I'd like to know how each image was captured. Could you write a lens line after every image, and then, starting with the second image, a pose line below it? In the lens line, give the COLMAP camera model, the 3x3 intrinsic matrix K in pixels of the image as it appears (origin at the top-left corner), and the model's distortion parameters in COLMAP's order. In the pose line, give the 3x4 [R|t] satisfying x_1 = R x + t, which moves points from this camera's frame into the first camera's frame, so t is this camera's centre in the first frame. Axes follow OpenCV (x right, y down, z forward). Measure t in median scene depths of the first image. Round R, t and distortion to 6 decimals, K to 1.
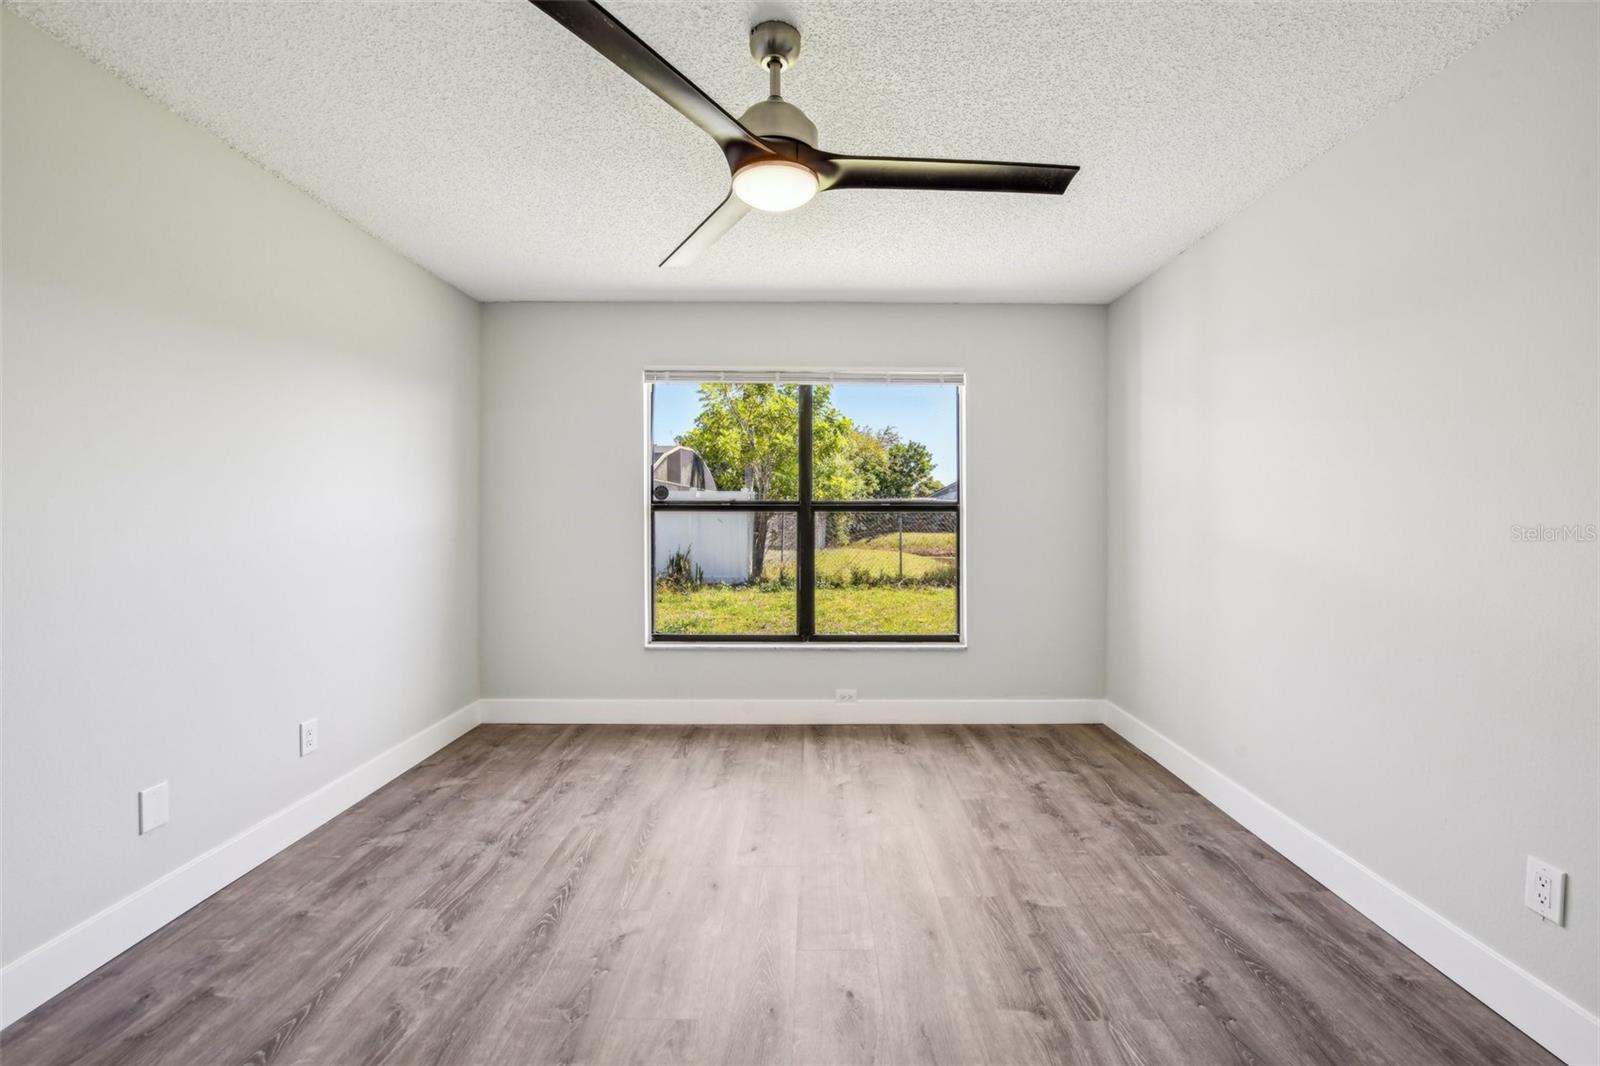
lens RADIAL K [[659.8, 0, 818.7], [0, 659.8, 530.5], [0, 0, 1]] dist [-0.000444, -0.000023]
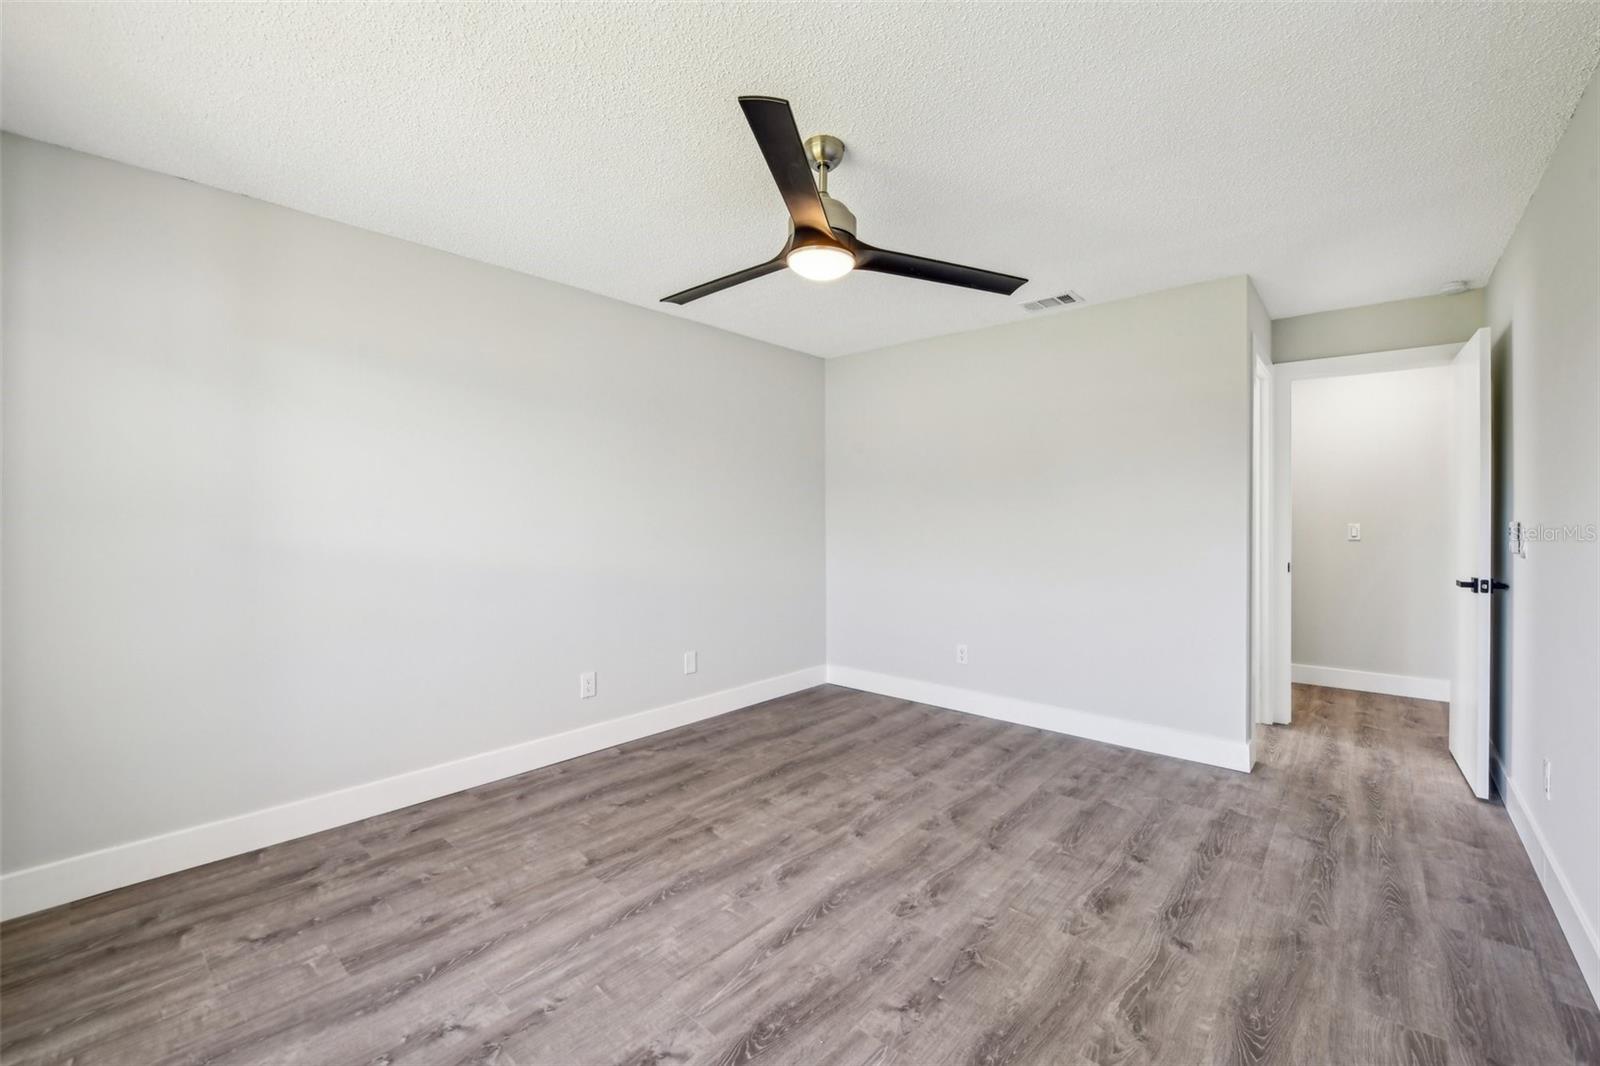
lens RADIAL K [[659.8, 0, 818.7], [0, 659.8, 530.5], [0, 0, 1]] dist [-0.000444, -0.000023]
pose [[-0.755205, -0.008878, 0.655429, -0.672713], [0.019169, 0.999182, 0.035621, -0.037507], [-0.655209, 0.039465, -0.754416, 1.478060]]
